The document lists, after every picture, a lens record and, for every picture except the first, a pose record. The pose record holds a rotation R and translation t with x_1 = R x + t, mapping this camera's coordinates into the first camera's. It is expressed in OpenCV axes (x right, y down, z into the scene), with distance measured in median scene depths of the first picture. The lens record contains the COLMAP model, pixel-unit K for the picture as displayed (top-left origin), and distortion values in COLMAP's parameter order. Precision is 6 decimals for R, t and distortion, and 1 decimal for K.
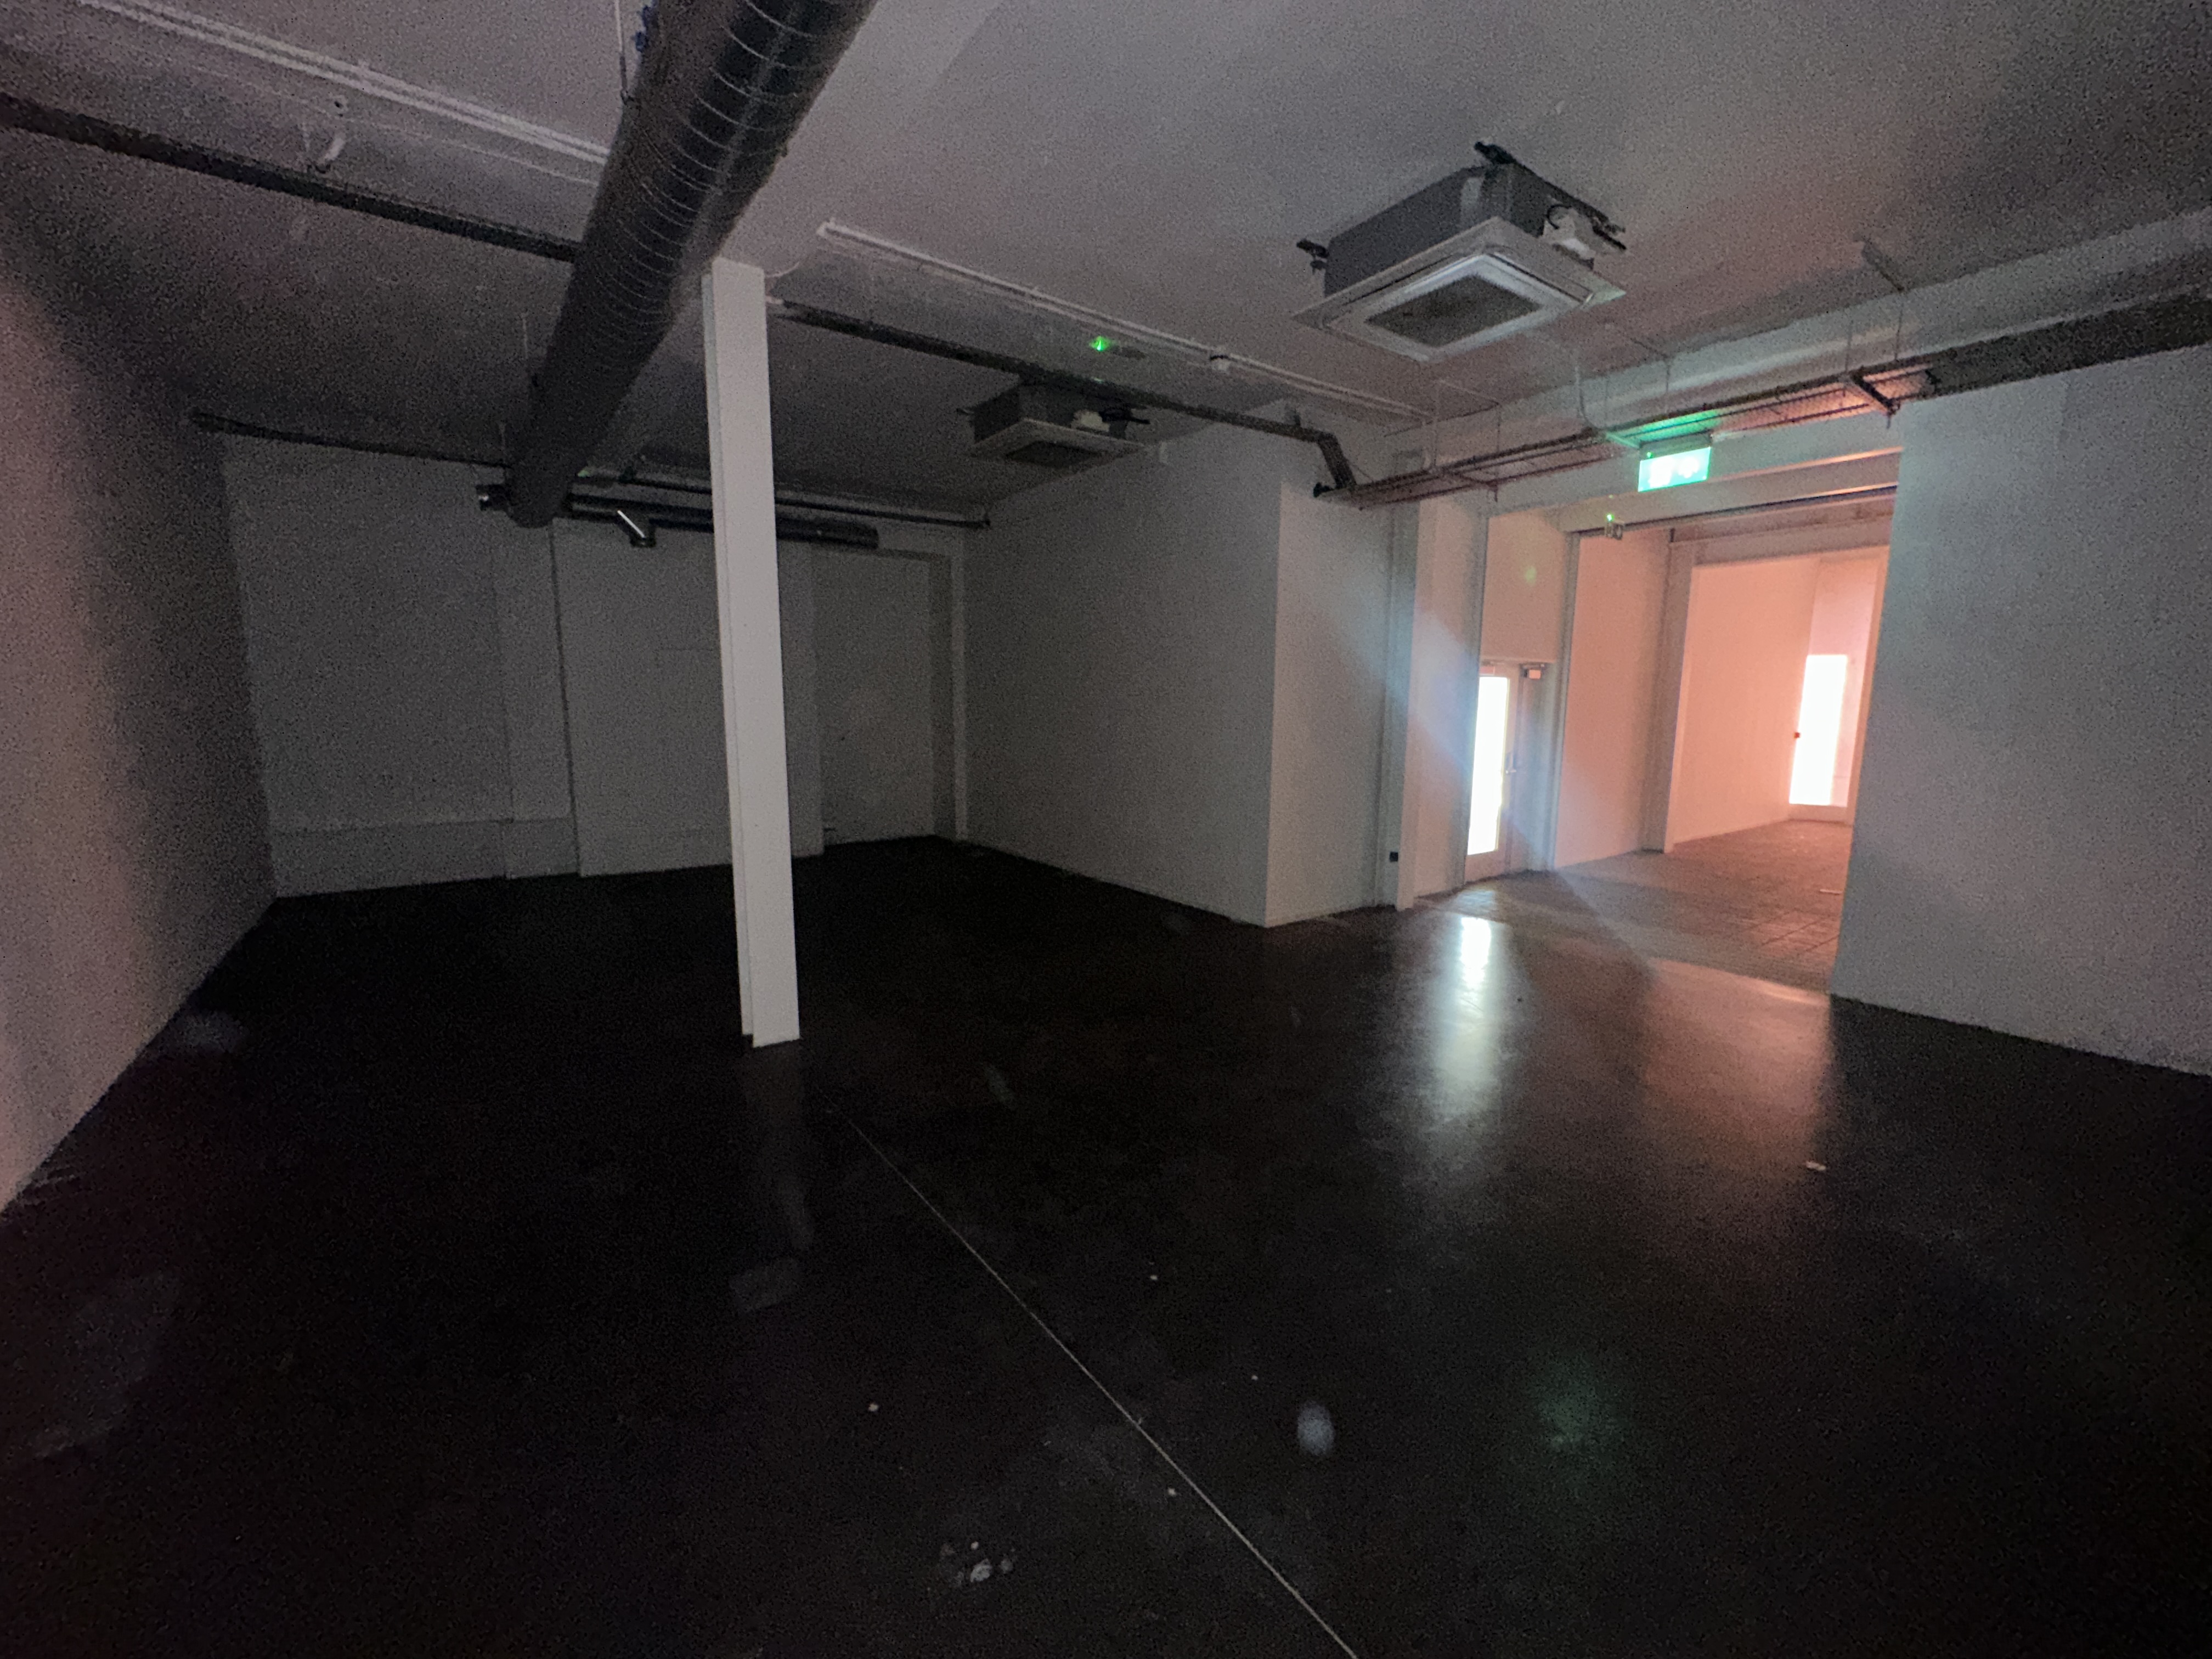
lens RADIAL K [[890.3, 0, 1106.9], [0, 890.3, 829.2], [0, 0, 1]] dist [-0.002434, -0.000546]
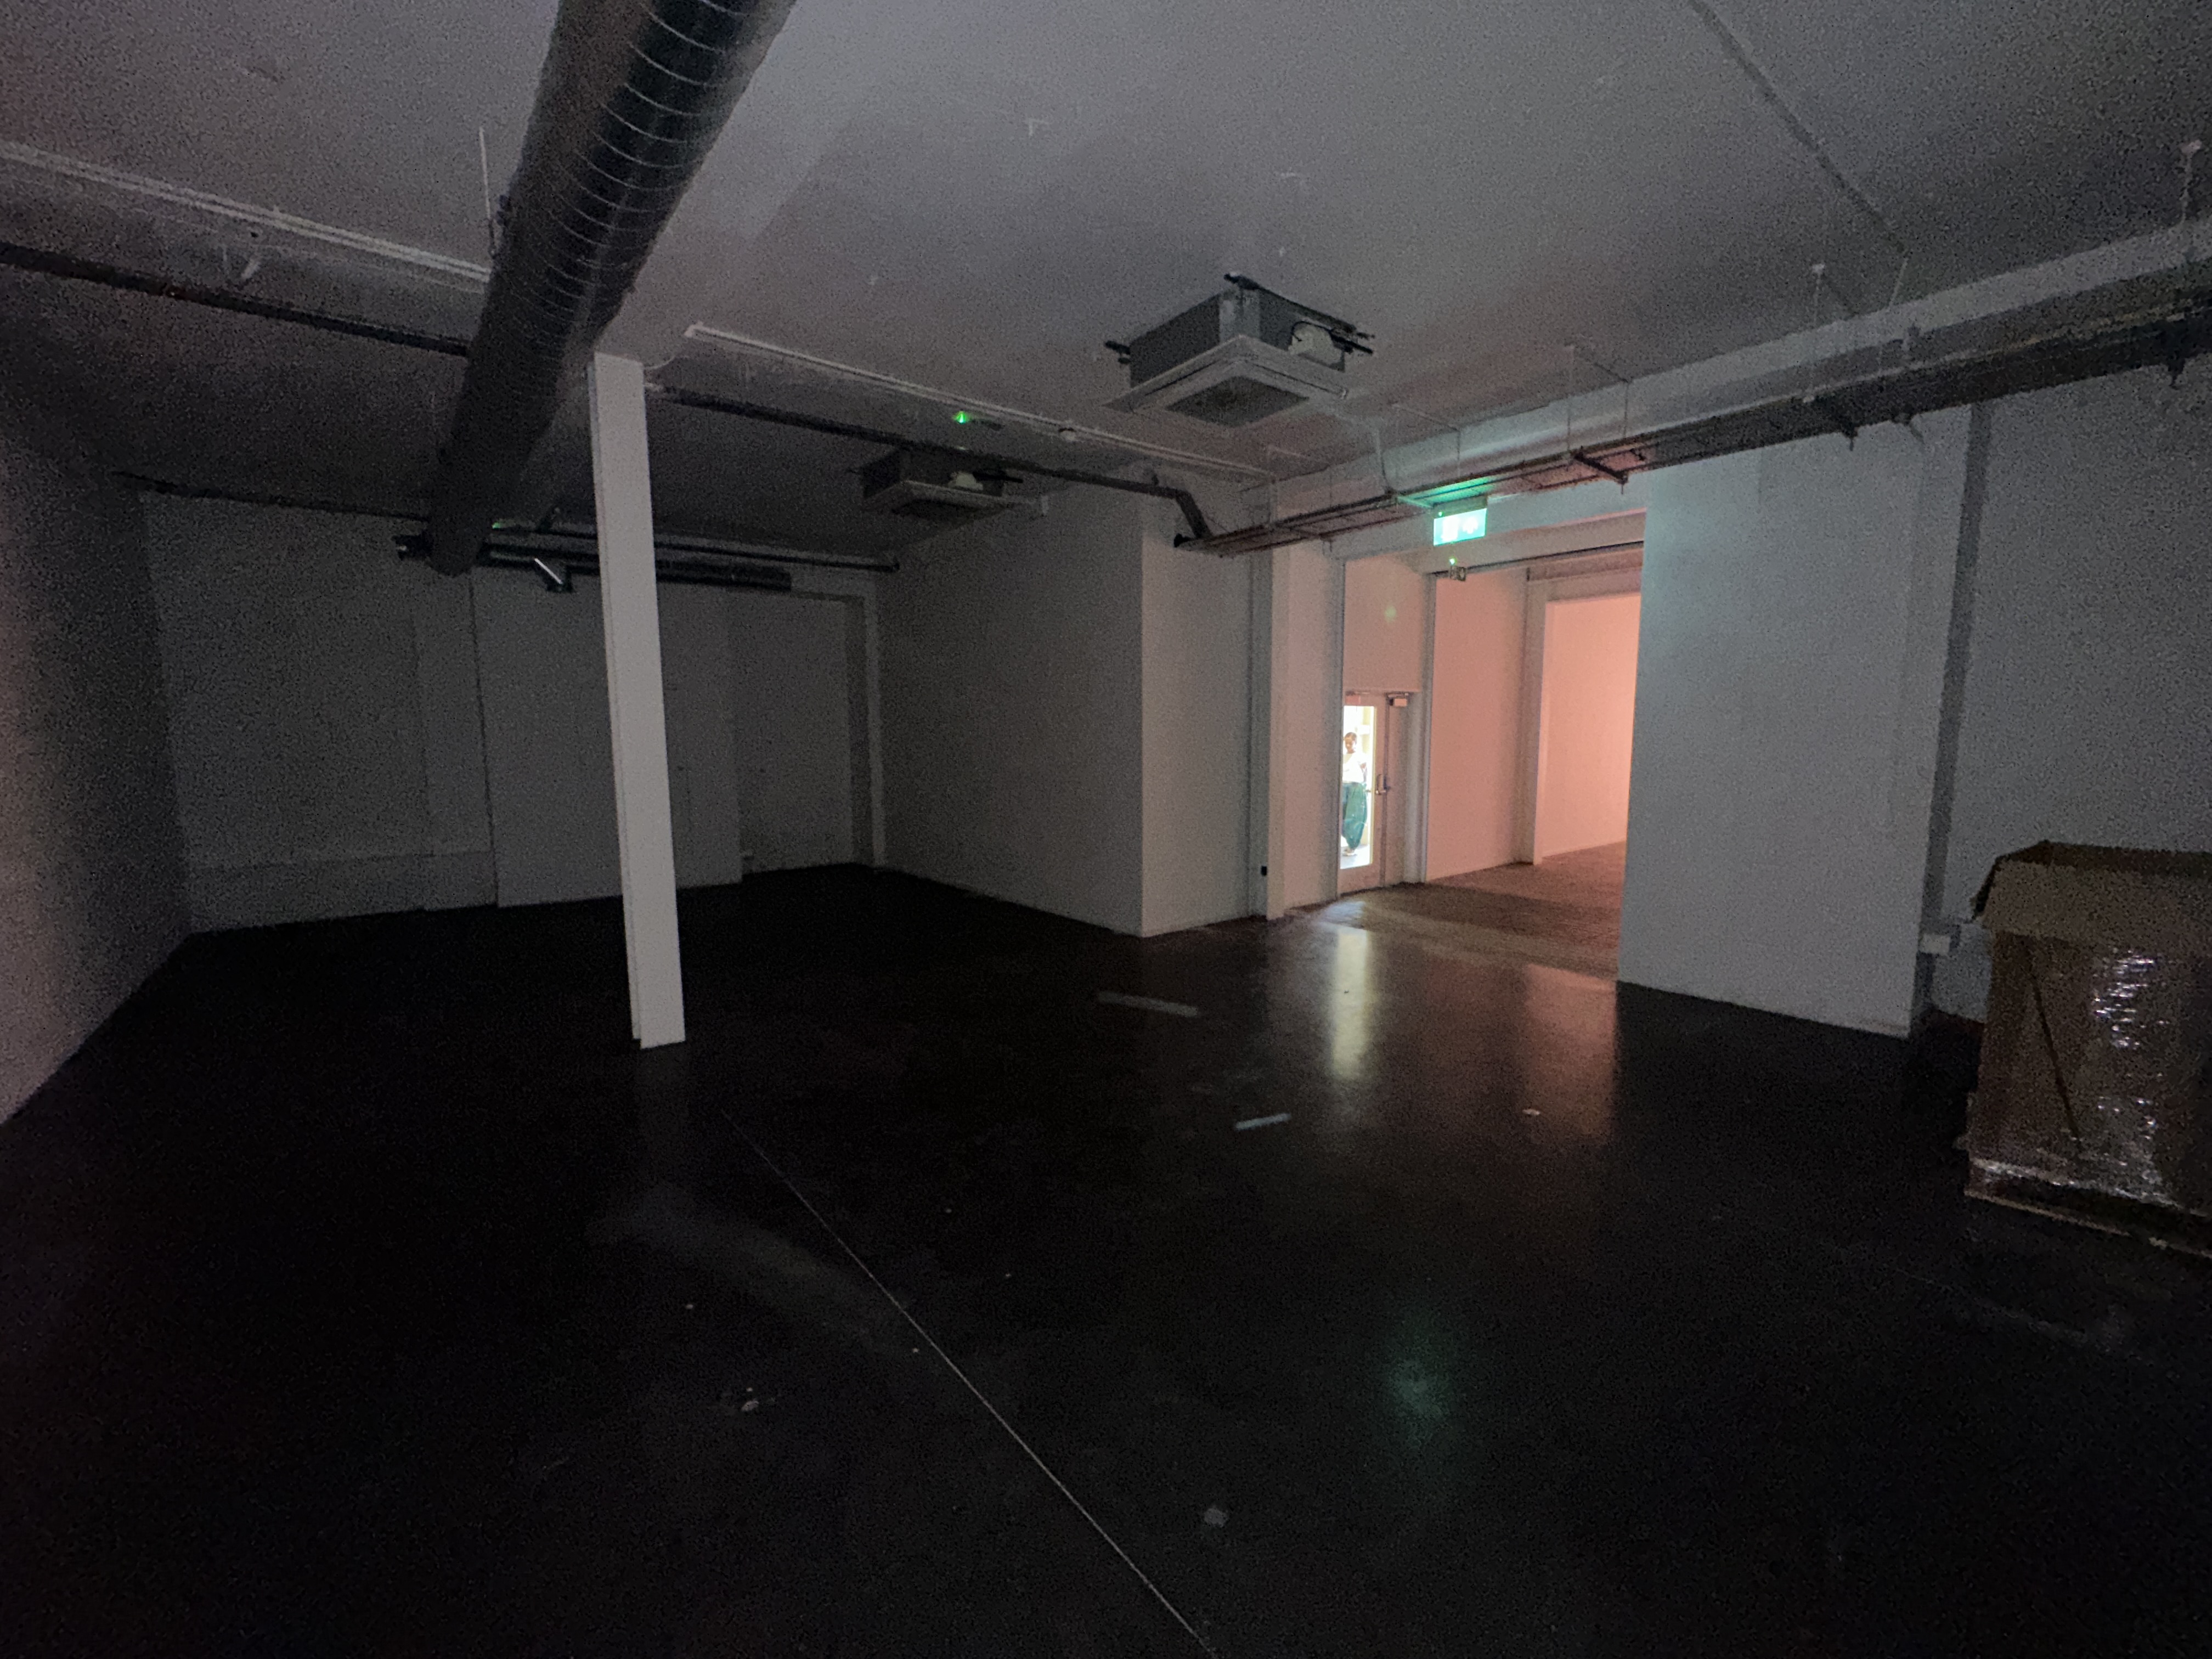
lens RADIAL K [[890.3, 0, 1103.9], [0, 890.3, 830.0], [0, 0, 1]] dist [-0.002434, -0.000546]
pose [[0.998770, -0.018118, 0.046156, 0.104342], [0.019599, 0.999301, -0.031832, 0.015383], [-0.045547, 0.032697, 0.998427, -0.109920]]
